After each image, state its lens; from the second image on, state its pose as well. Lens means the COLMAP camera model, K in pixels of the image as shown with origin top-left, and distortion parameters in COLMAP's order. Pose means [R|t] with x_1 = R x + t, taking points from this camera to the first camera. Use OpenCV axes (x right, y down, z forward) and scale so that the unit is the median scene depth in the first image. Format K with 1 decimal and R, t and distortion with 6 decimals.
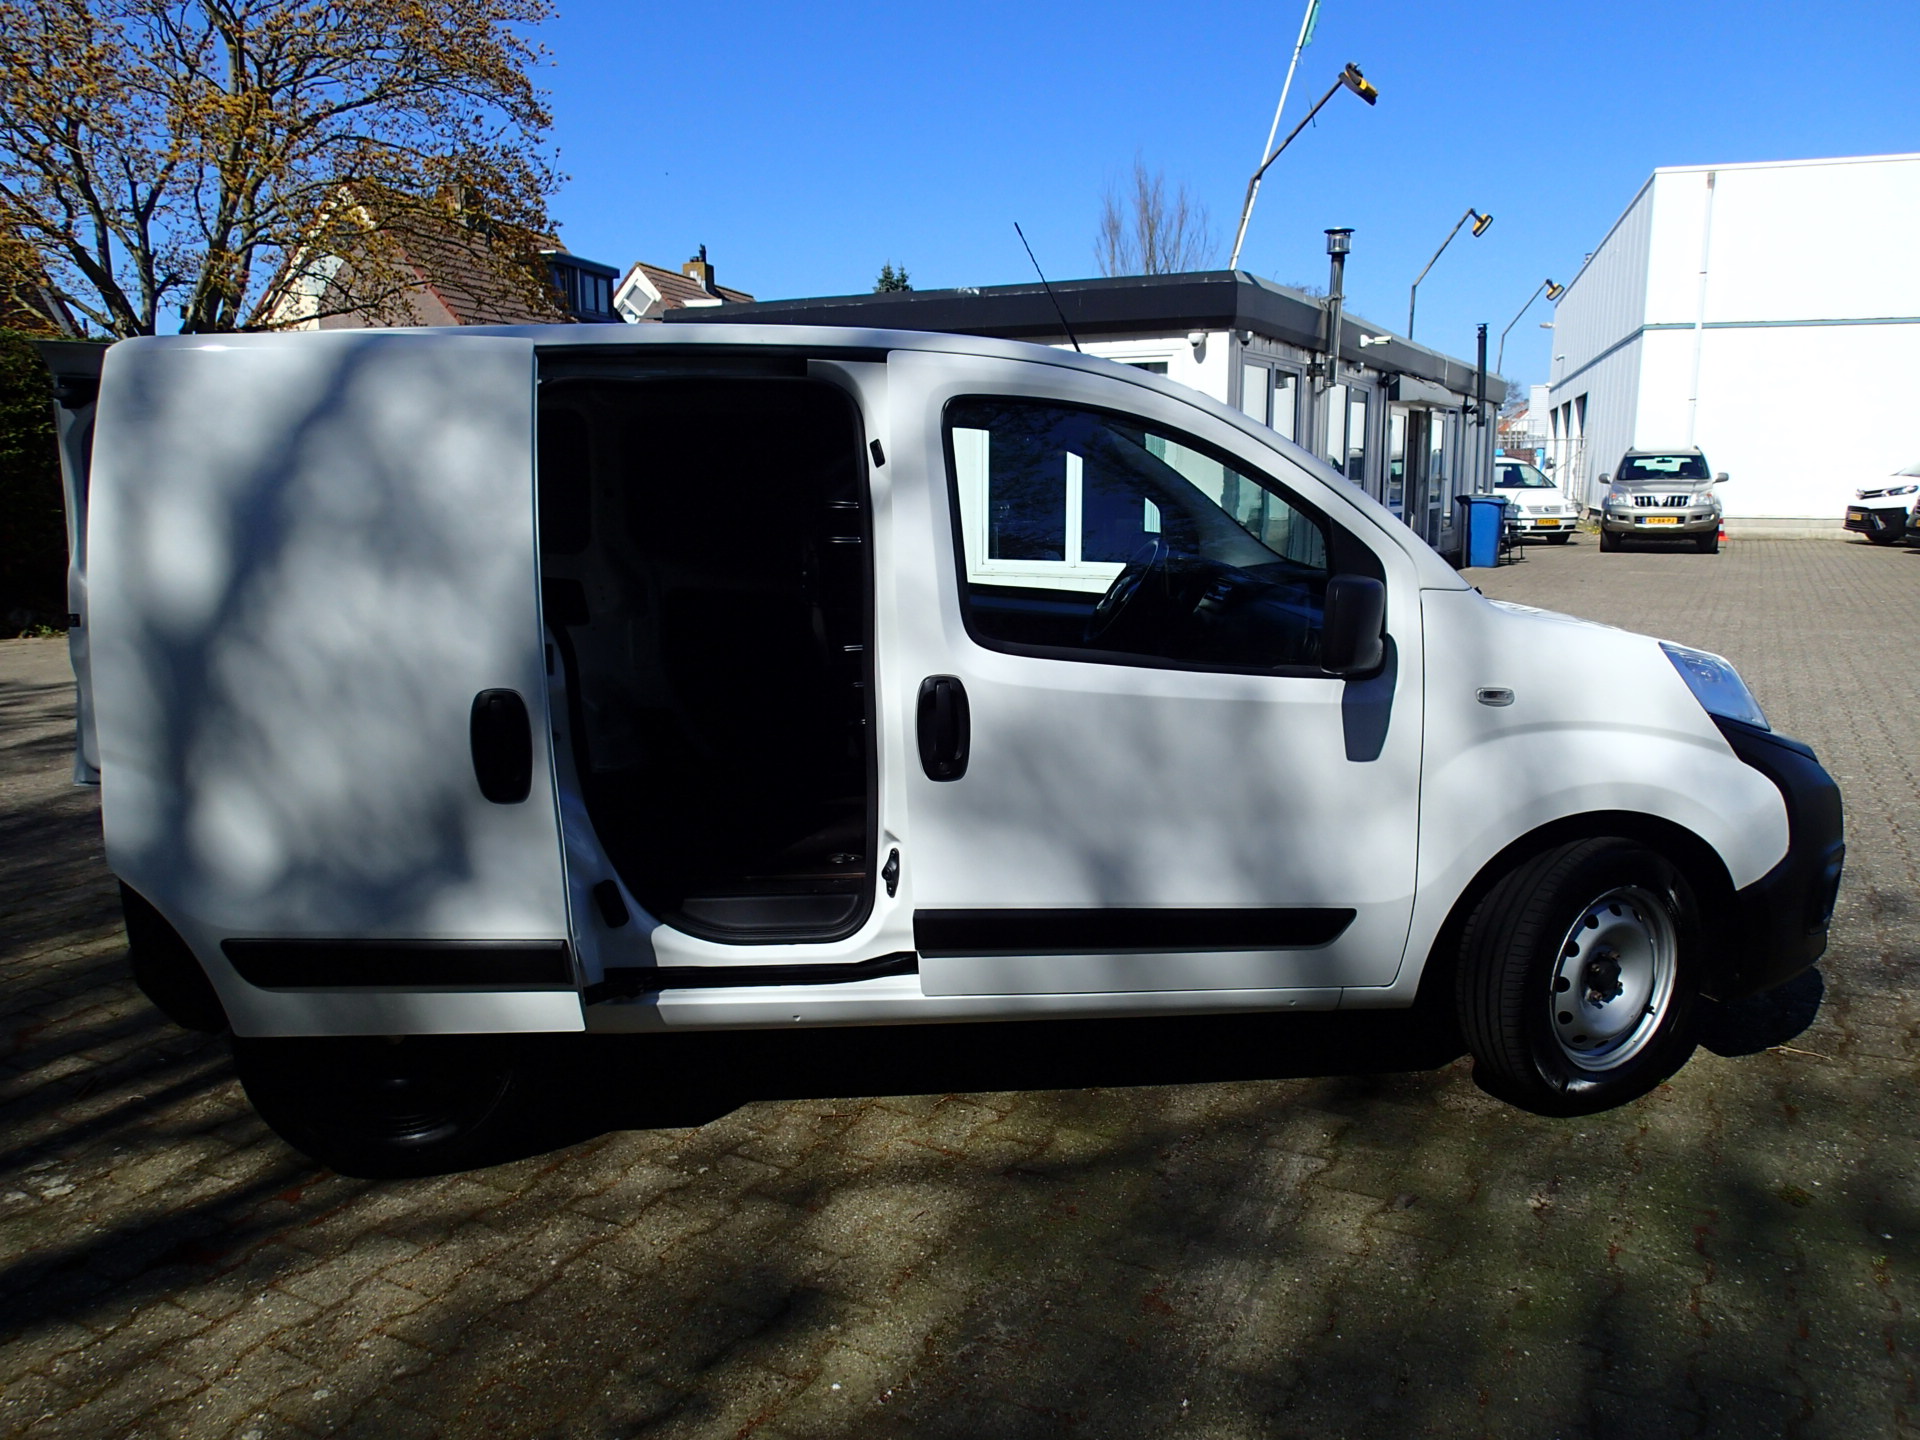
lens RADIAL K [[1421.8, 0, 969.2], [0, 1421.8, 713.4], [0, 0, 1]] dist [-0.004330, -0.001859]
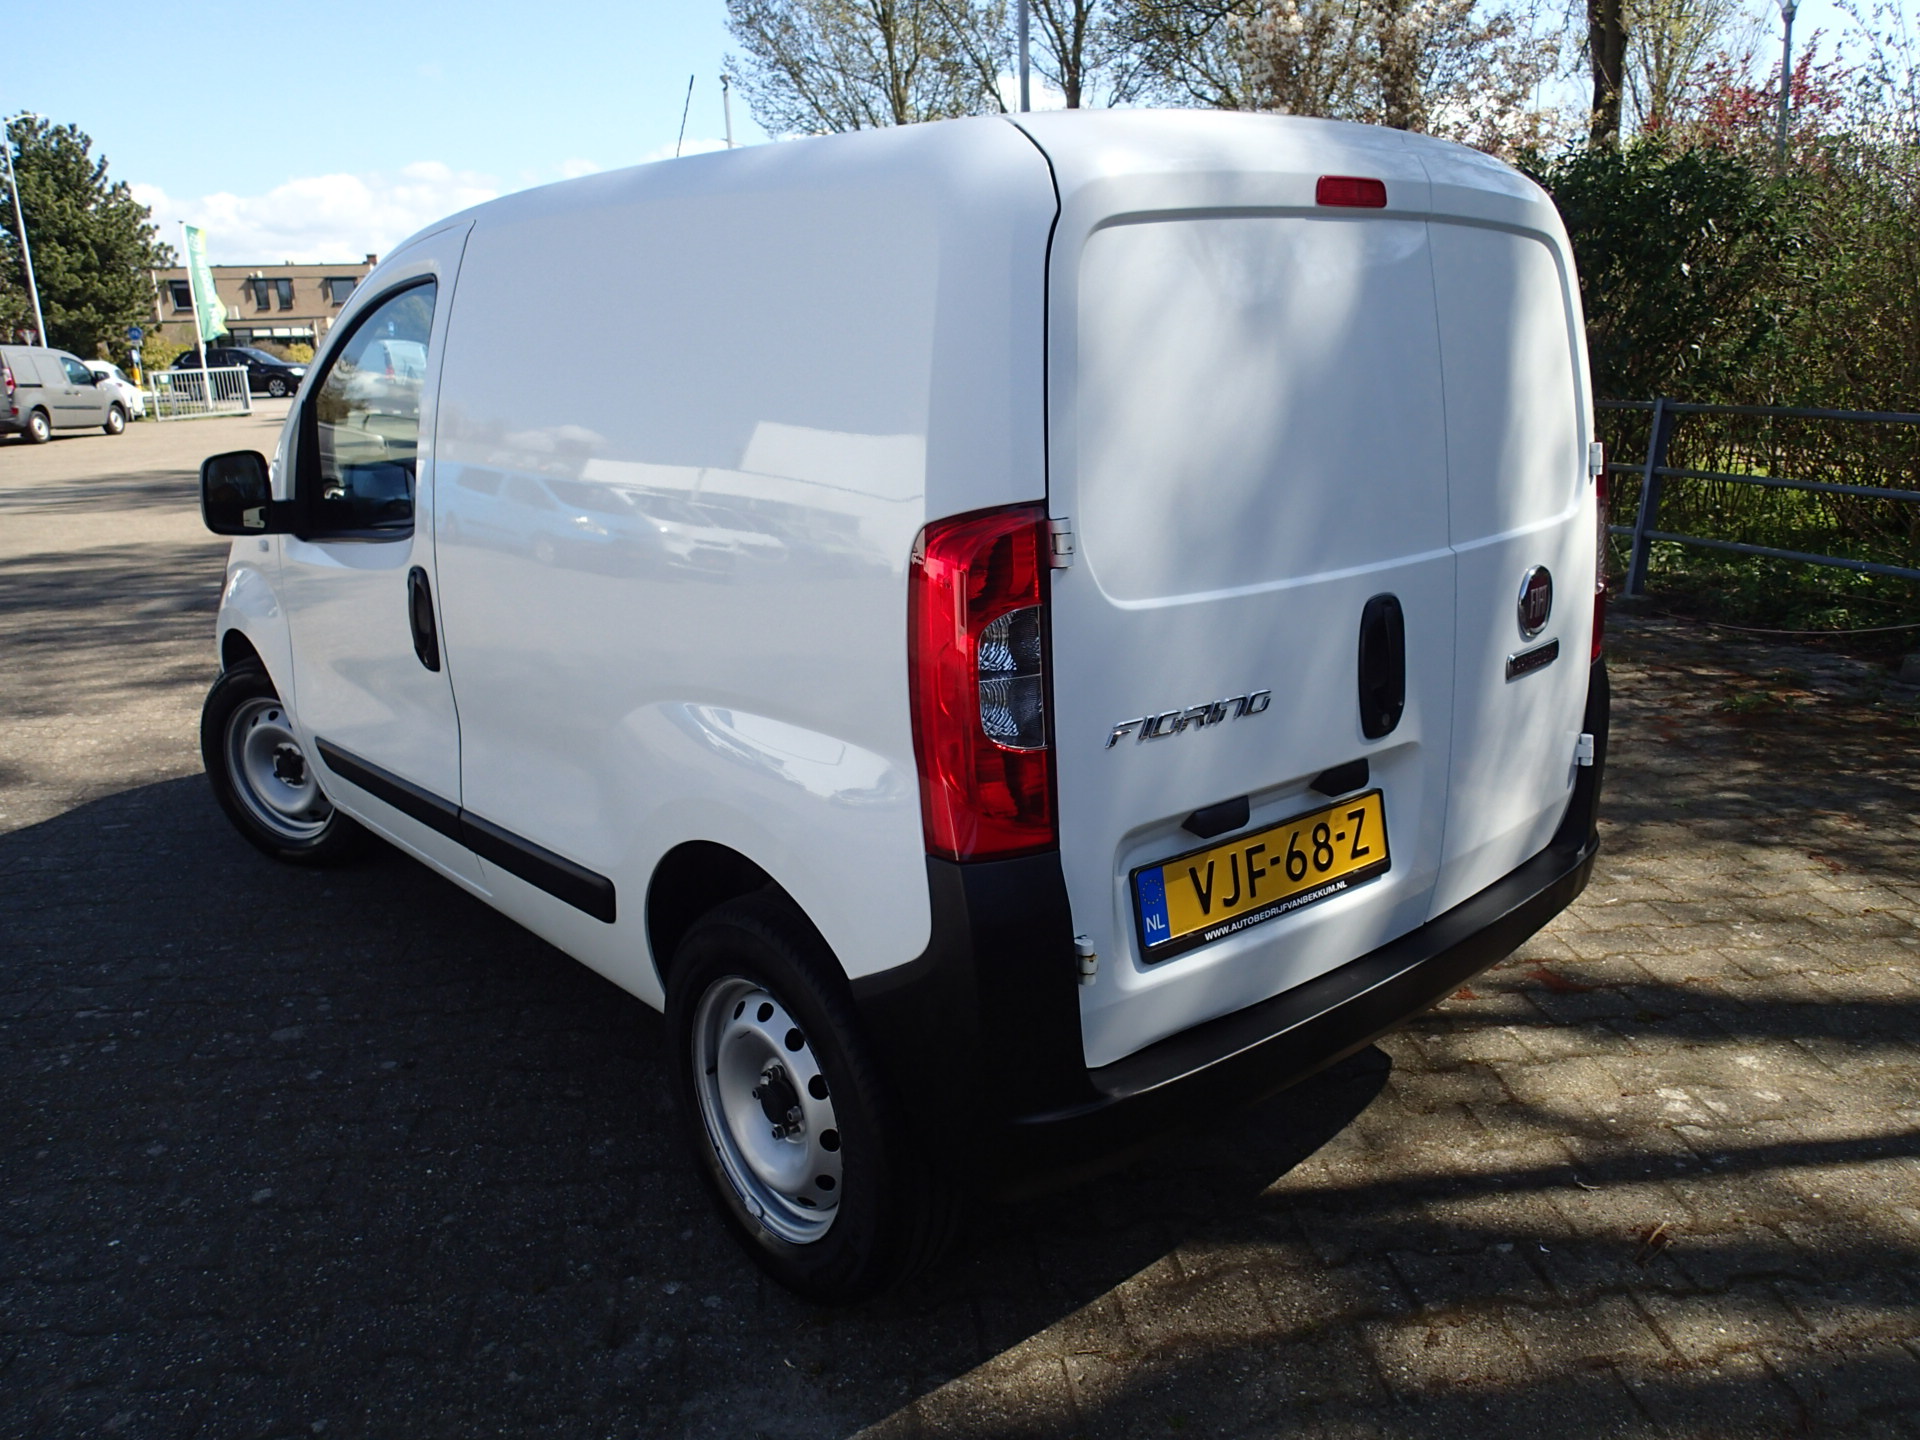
lens RADIAL K [[1438.9, 0, 963.9], [0, 1438.9, 712.2], [0, 0, 1]] dist [-0.001250, -0.004155]
pose [[-0.577201, -0.192515, 0.793585, -0.374440], [0.166517, 0.923647, 0.345180, -0.106723], [-0.799444, 0.331384, -0.501073, 0.613776]]
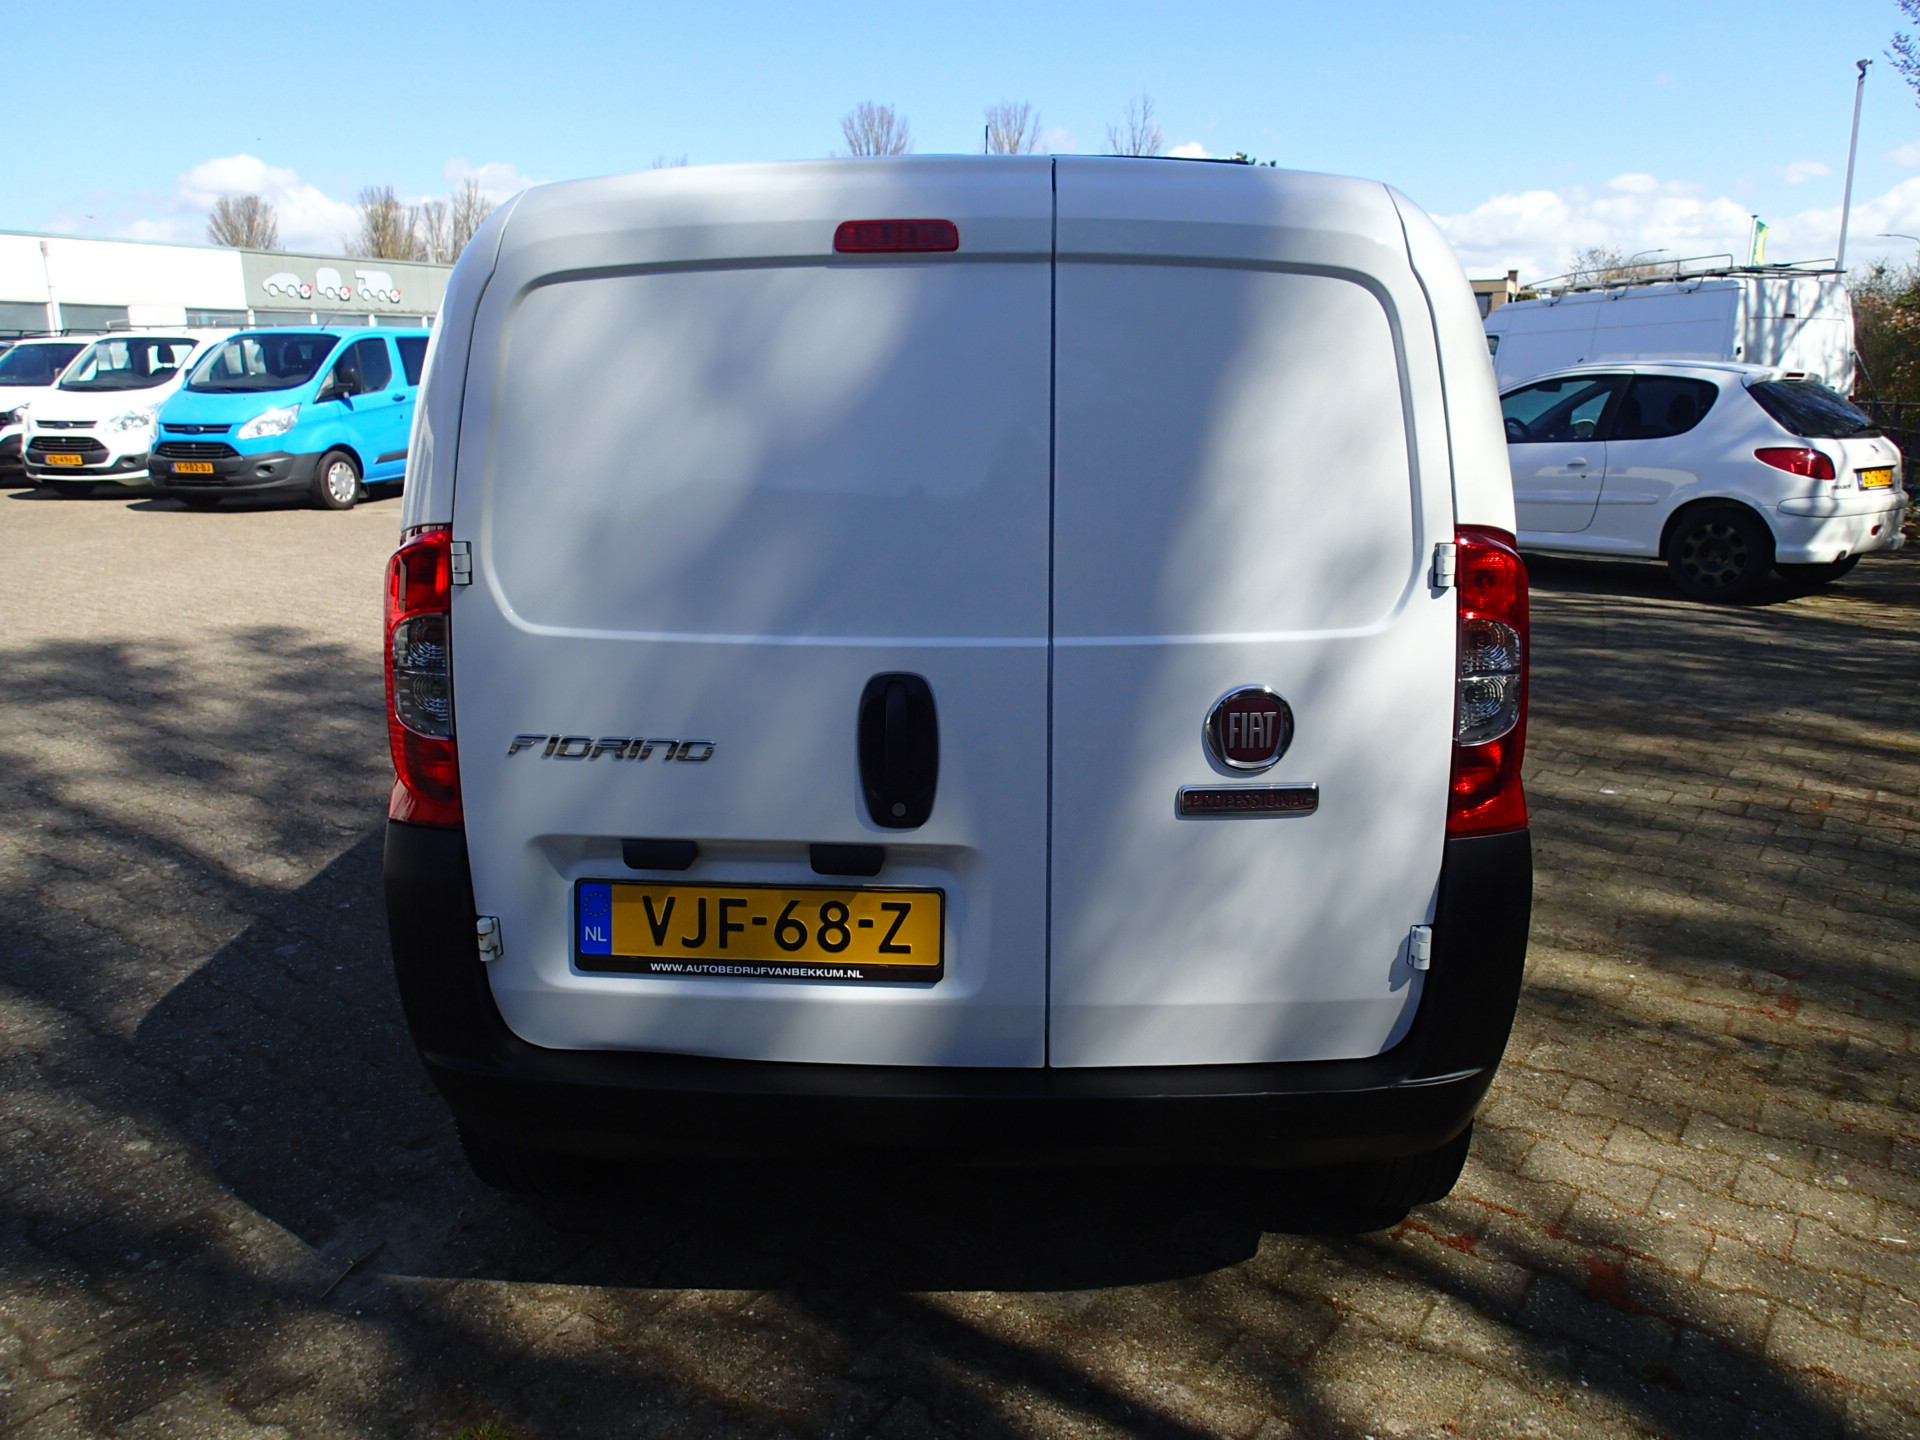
lens RADIAL K [[1438.9, 0, 963.9], [0, 1438.9, 712.2], [0, 0, 1]] dist [-0.001250, -0.004155]
pose [[0.131988, -0.232370, 0.963630, -0.434415], [0.172117, 0.962741, 0.208580, -0.067105], [-0.976194, 0.138327, 0.167065, 0.376490]]
